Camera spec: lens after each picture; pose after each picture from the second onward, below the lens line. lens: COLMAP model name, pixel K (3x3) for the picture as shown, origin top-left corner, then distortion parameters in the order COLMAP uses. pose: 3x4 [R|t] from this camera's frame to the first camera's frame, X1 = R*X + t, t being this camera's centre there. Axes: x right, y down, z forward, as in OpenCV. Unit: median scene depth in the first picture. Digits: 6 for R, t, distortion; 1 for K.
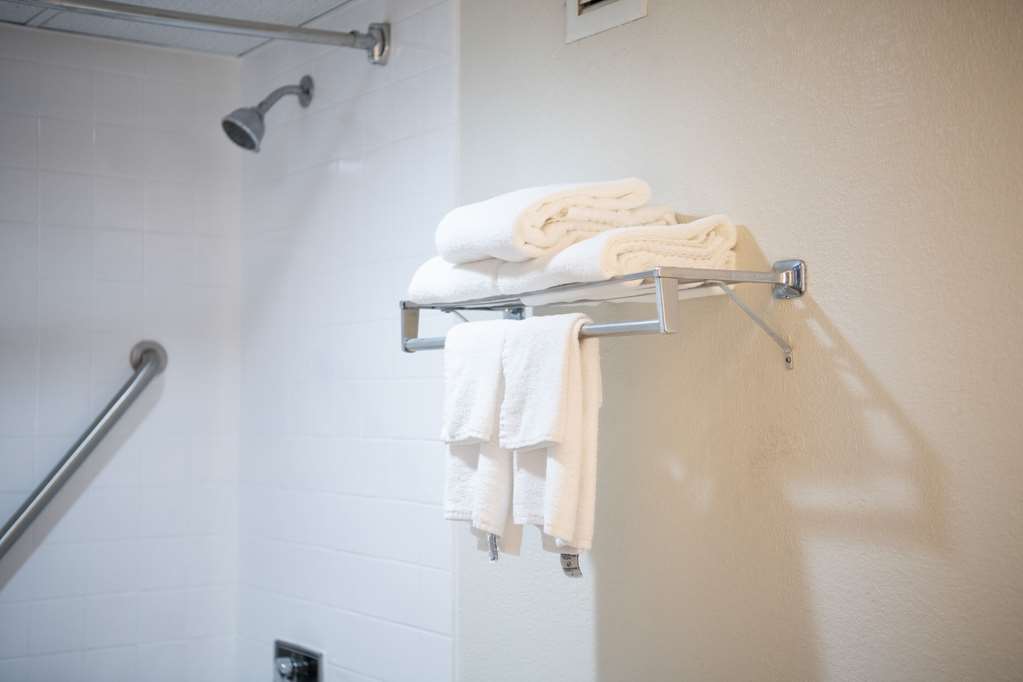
lens RADIAL K [[1474.5, 0, 511.5], [0, 1474.5, 341.0], [0, 0, 1]] dist [0.205780, 0.001382]
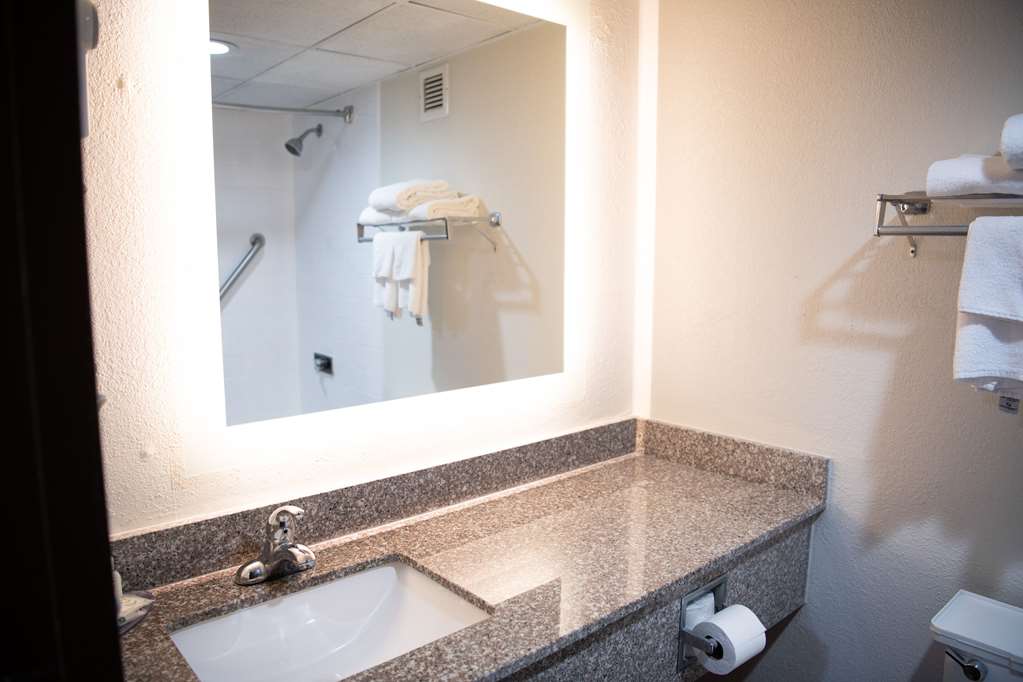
lens RADIAL K [[706.2, 0, 511.5], [0, 706.2, 341.0], [0, 0, 1]] dist [-0.075473, 0.016886]
pose [[0.993029, -0.010516, 0.117398, 0.054590], [-0.009620, 0.985459, 0.169643, -0.039311], [-0.117474, -0.169590, 0.978488, -0.316436]]
